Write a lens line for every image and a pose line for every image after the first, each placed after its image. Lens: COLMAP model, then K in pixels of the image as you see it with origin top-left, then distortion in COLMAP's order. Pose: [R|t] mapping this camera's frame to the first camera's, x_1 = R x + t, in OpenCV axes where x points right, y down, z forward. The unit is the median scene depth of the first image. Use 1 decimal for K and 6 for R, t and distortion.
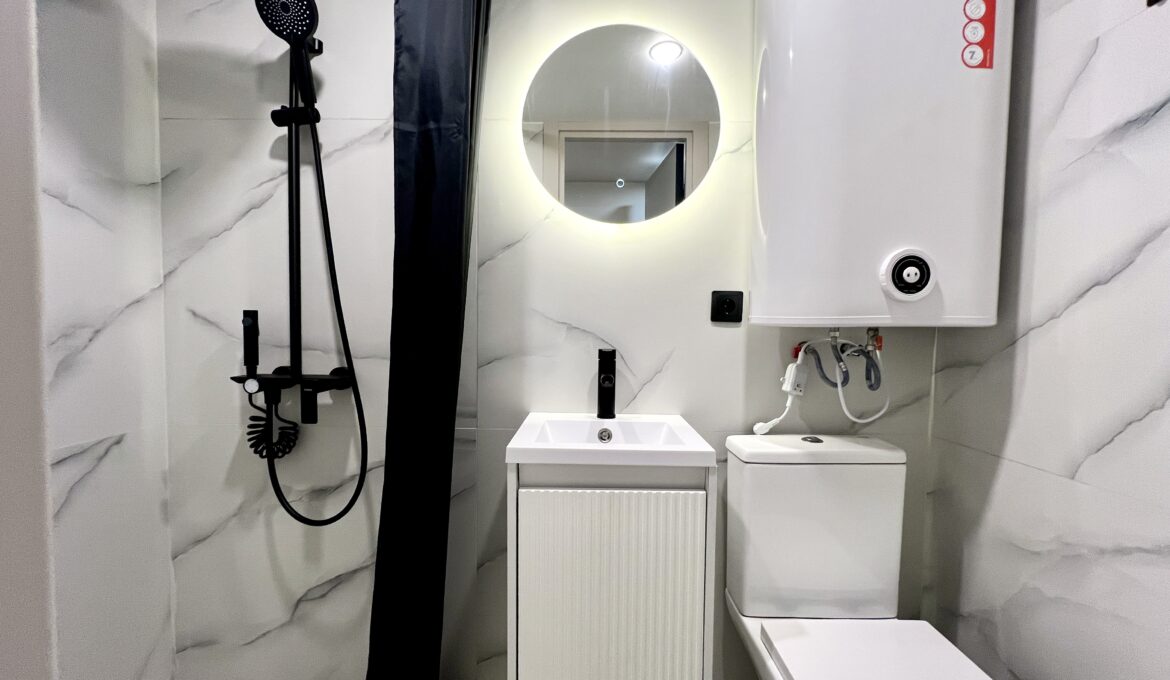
lens RADIAL K [[470.5, 0, 504.9], [0, 470.5, 336.1], [0, 0, 1]] dist [-0.000208, 0.000826]
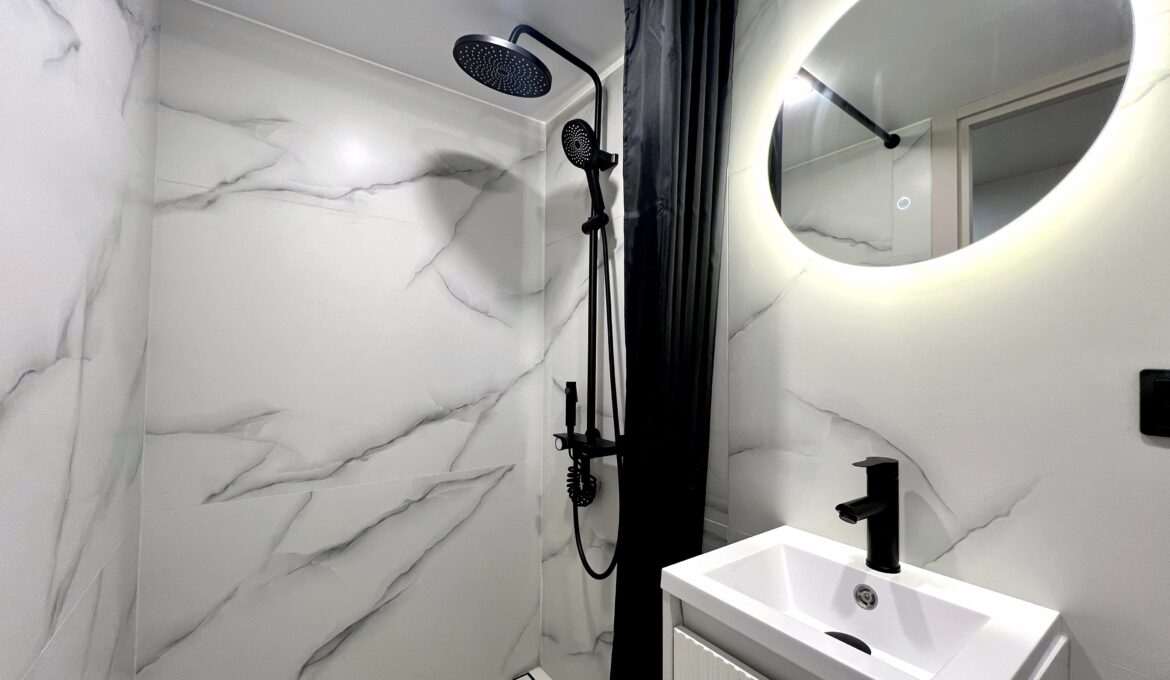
lens RADIAL K [[435.3, 0, 613.2], [0, 435.3, 340.8], [0, 0, 1]] dist [0.011508, 0.000092]
pose [[0.659725, -0.041383, -0.750367, 0.417361], [-0.008265, 0.998023, -0.062308, -0.092056], [0.751461, 0.047308, 0.658079, 0.301311]]
